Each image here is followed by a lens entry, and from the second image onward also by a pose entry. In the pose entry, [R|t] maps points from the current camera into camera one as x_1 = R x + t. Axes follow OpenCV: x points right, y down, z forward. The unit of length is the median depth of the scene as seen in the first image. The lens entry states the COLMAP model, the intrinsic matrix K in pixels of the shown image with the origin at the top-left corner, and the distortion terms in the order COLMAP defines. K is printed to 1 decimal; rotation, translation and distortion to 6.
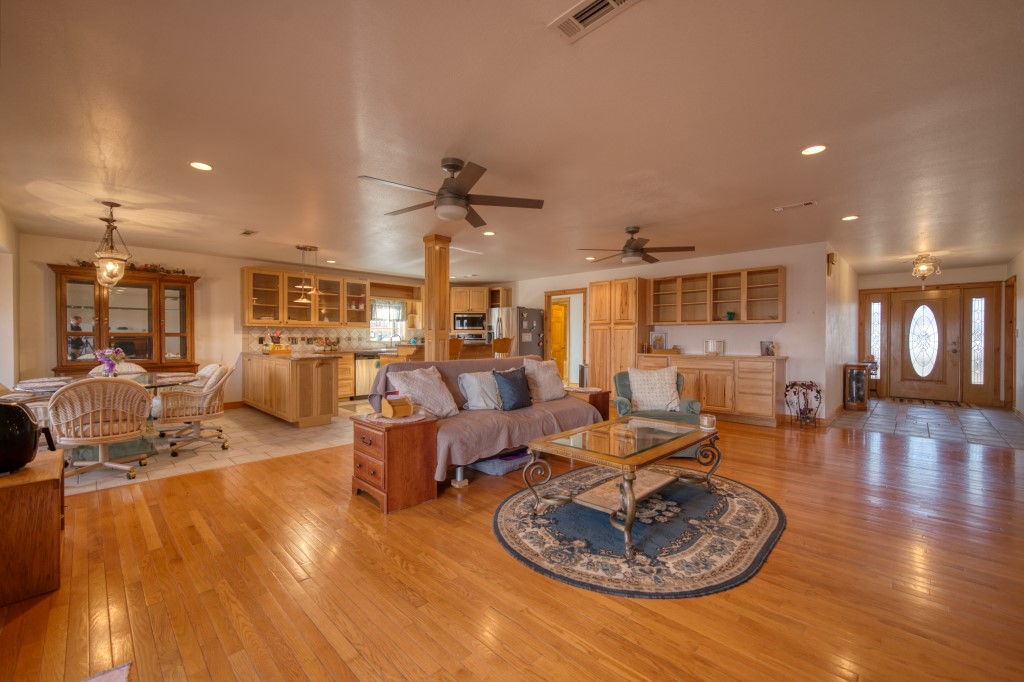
lens RADIAL K [[417.3, 0, 508.7], [0, 417.3, 341.4], [0, 0, 1]] dist [-0.000981, 0.000021]
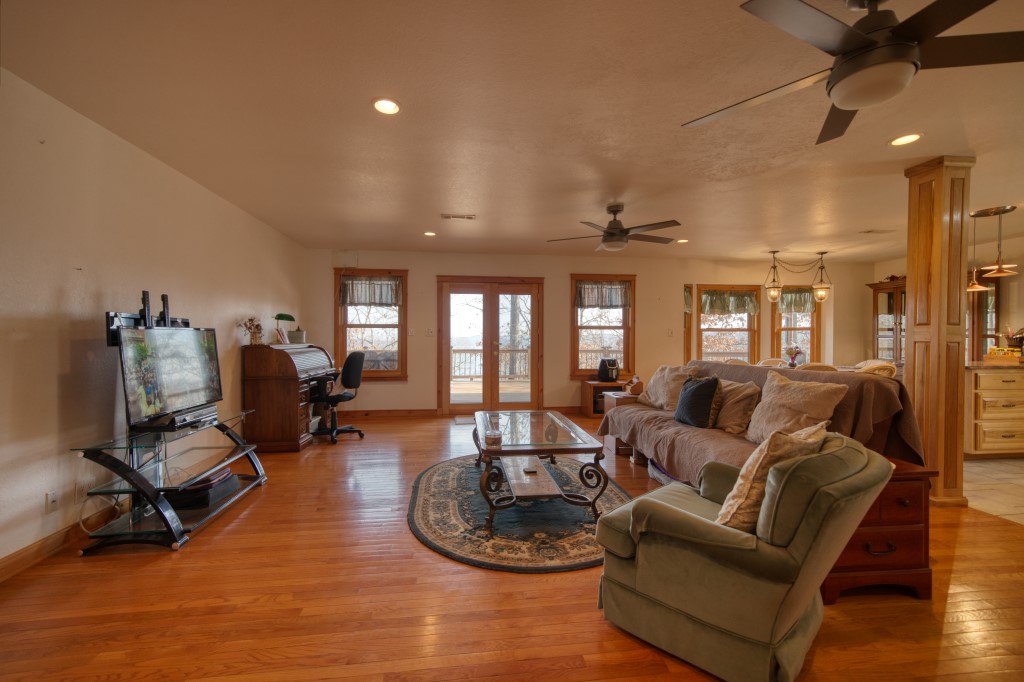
lens RADIAL K [[417.3, 0, 508.7], [0, 417.3, 341.4], [0, 0, 1]] dist [-0.000981, 0.000021]
pose [[-0.621579, 0.002502, -0.783348, 0.543279], [-0.008983, 0.999906, 0.010322, -0.004466], [0.783300, 0.013452, -0.621498, 0.755946]]
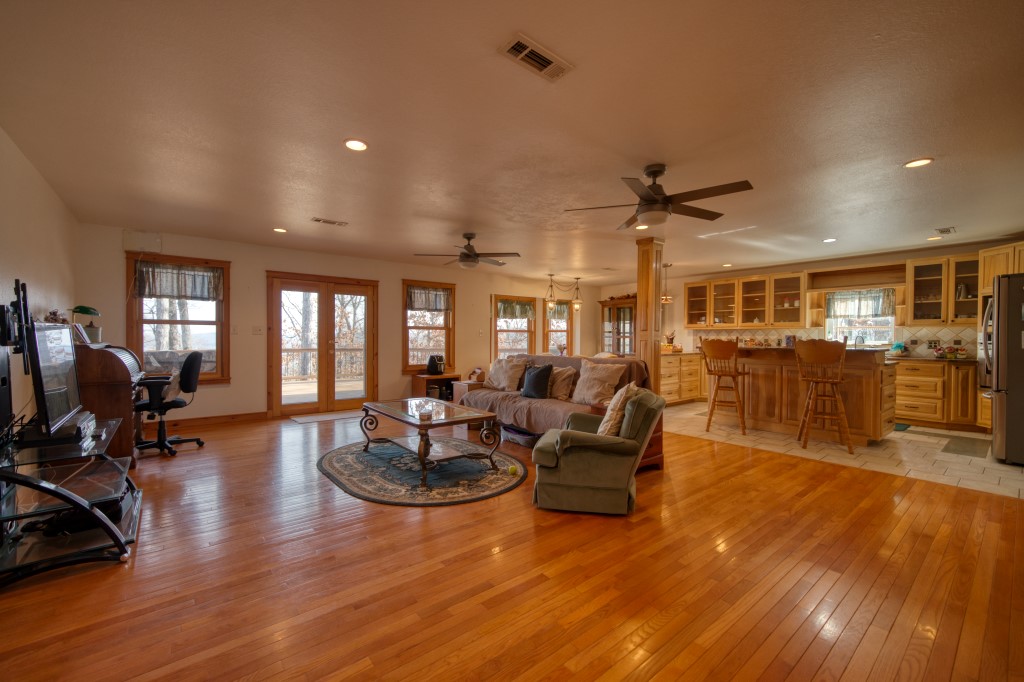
lens RADIAL K [[417.3, 0, 508.7], [0, 417.3, 341.4], [0, 0, 1]] dist [-0.000981, 0.000021]
pose [[-0.116118, 0.005710, -0.993219, 0.741065], [-0.013591, 0.999881, 0.007337, -0.004099], [0.993142, 0.014351, -0.116026, 0.656021]]
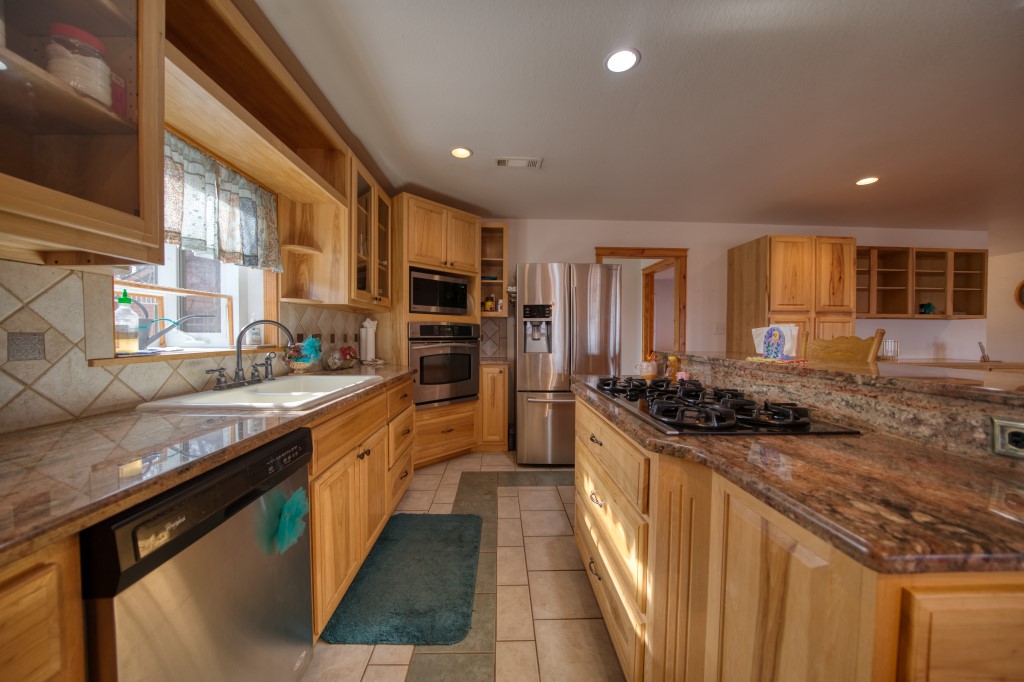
lens RADIAL K [[355.1, 0, 512.0], [0, 355.1, 341.0], [0, 0, 1]] dist [-0.030352, 0.003476]
pose [[0.686671, -0.011317, 0.726881, -0.438483], [0.001812, 0.999902, 0.013856, -0.010786], [-0.726966, -0.008197, 0.686624, 1.087728]]
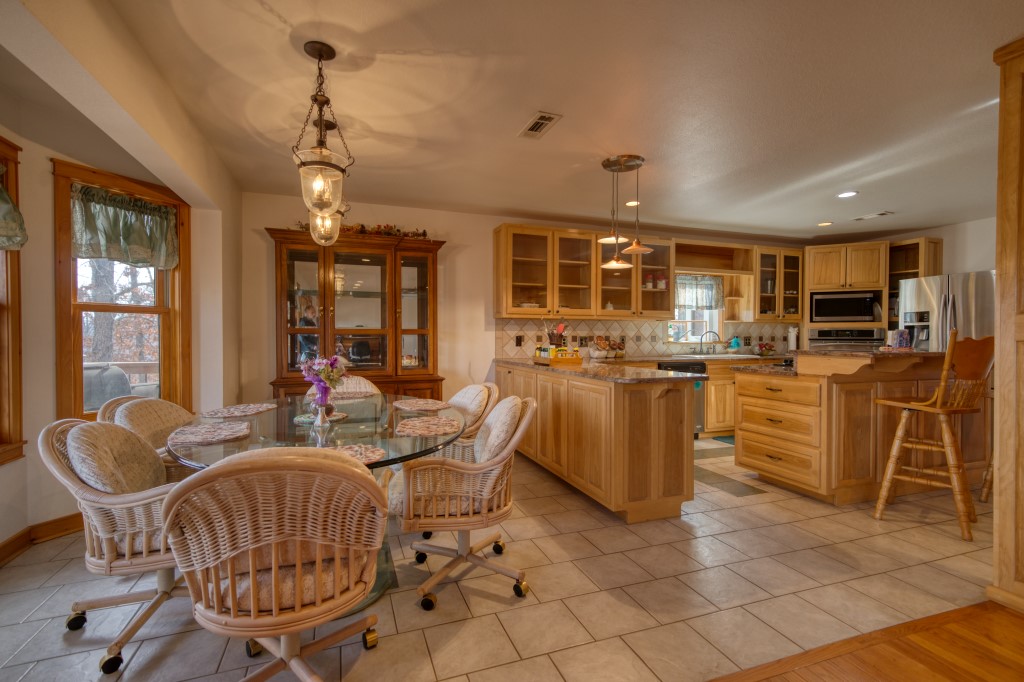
lens RADIAL K [[466.2, 0, 508.7], [0, 466.2, 342.1], [0, 0, 1]] dist [0.010224, 0.000026]
pose [[0.902056, 0.004967, -0.431591, -0.337000], [-0.004011, 0.999987, 0.003125, -0.002600], [0.431601, -0.001088, 0.902064, 0.389722]]
